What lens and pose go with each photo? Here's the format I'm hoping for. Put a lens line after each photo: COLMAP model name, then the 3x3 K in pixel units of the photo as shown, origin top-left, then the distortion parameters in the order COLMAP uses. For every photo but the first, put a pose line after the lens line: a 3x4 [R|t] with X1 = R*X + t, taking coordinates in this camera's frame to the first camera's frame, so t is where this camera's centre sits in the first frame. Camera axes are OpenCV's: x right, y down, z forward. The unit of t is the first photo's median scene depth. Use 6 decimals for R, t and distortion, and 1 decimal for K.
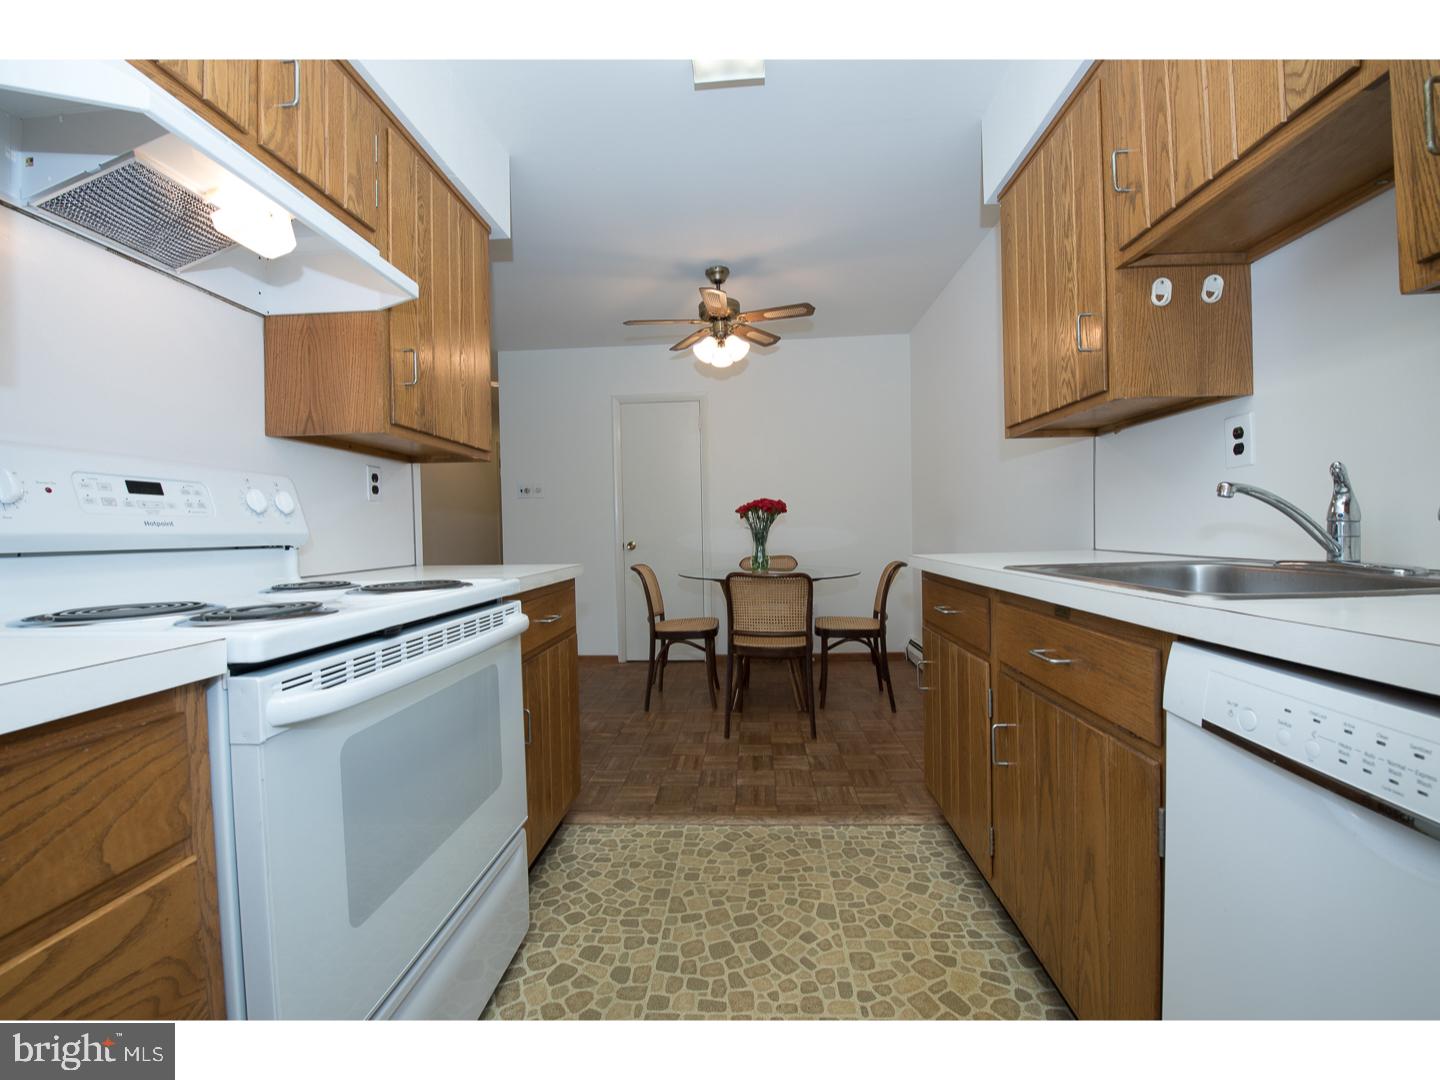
lens RADIAL K [[575.0, 0, 730.9], [0, 575.0, 532.4], [0, 0, 1]] dist [-0.017572, -0.000042]
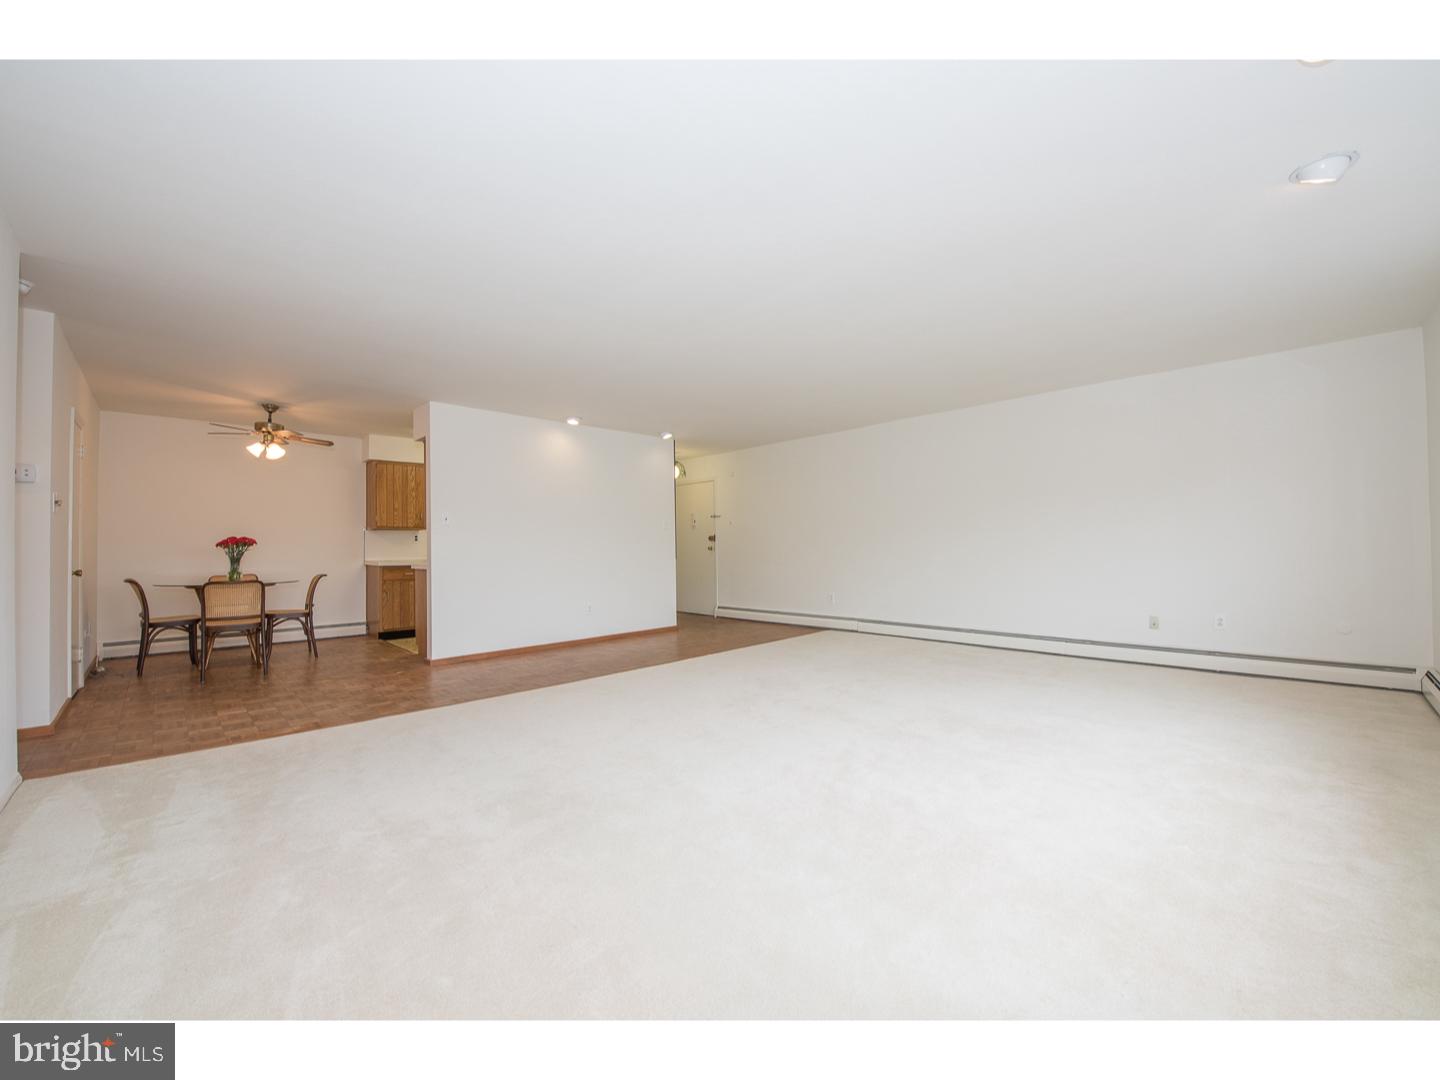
lens RADIAL K [[585.4, 0, 720.0], [0, 585.4, 540.0], [0, 0, 1]] dist [-0.008482, 0.000011]
pose [[-0.719372, 0.023165, 0.694239, -2.627062], [0.017874, 0.999730, -0.014838, 0.001731], [-0.694395, 0.001735, -0.719592, 1.503526]]
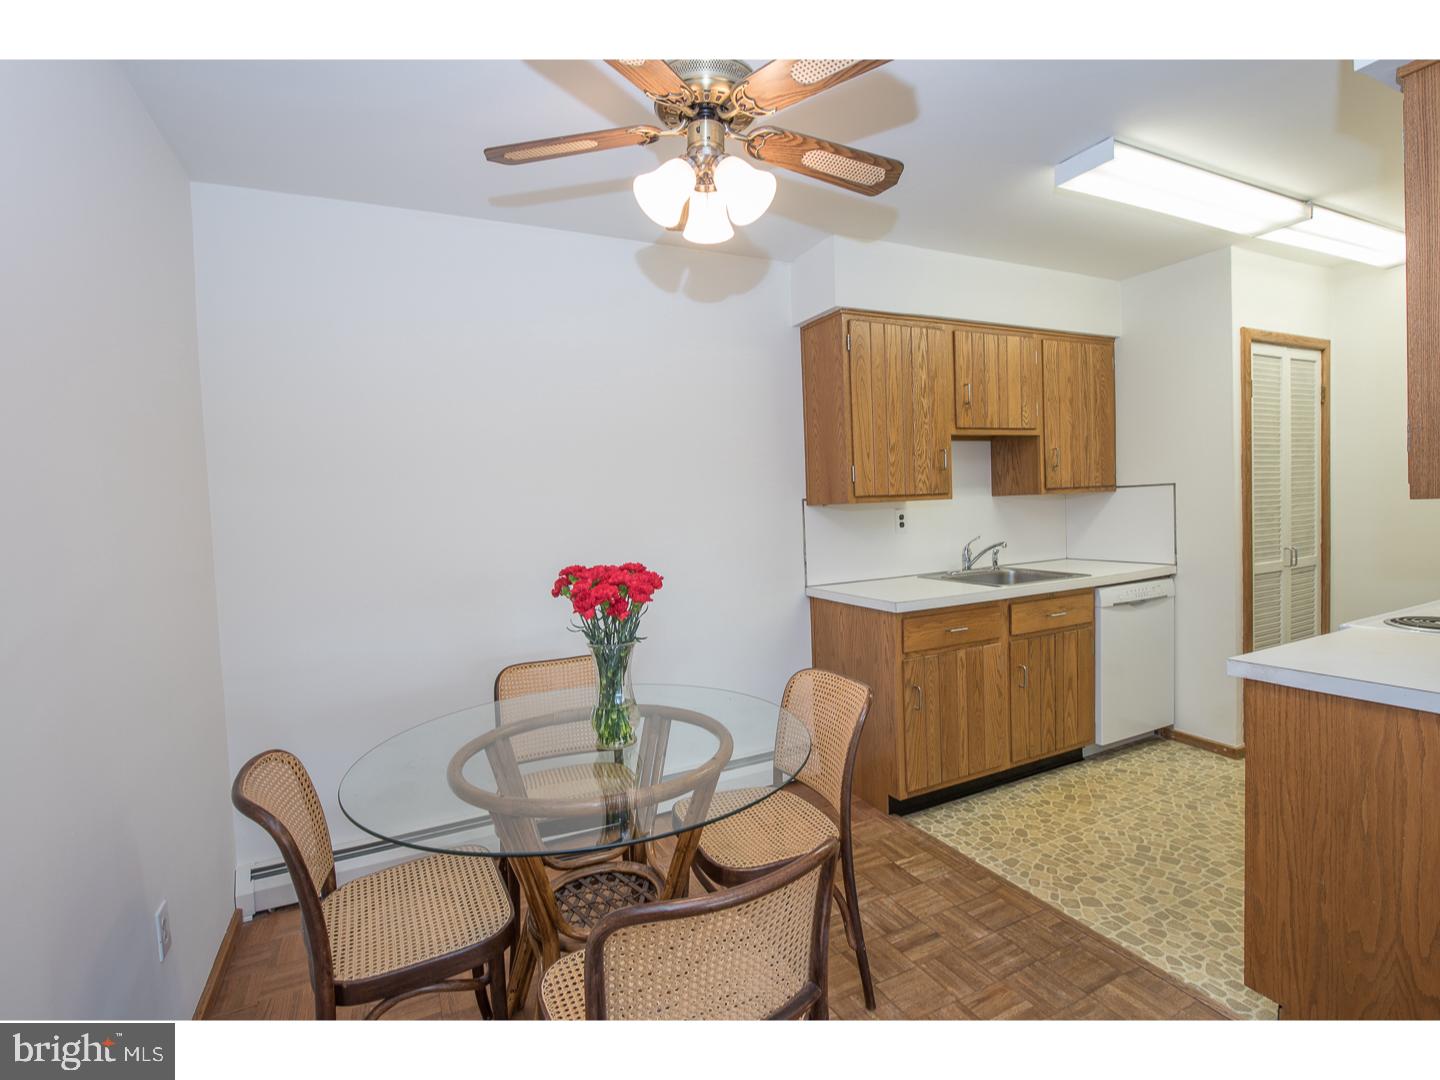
lens RADIAL K [[672.5, 0, 720.0], [0, 672.5, 540.0], [0, 0, 1]] dist [-0.000434, -0.000768]
pose [[-0.478679, -0.008428, 0.877950, -0.490335], [0.051706, 0.997948, 0.037771, -0.110032], [-0.876466, 0.063475, -0.477261, 1.401744]]
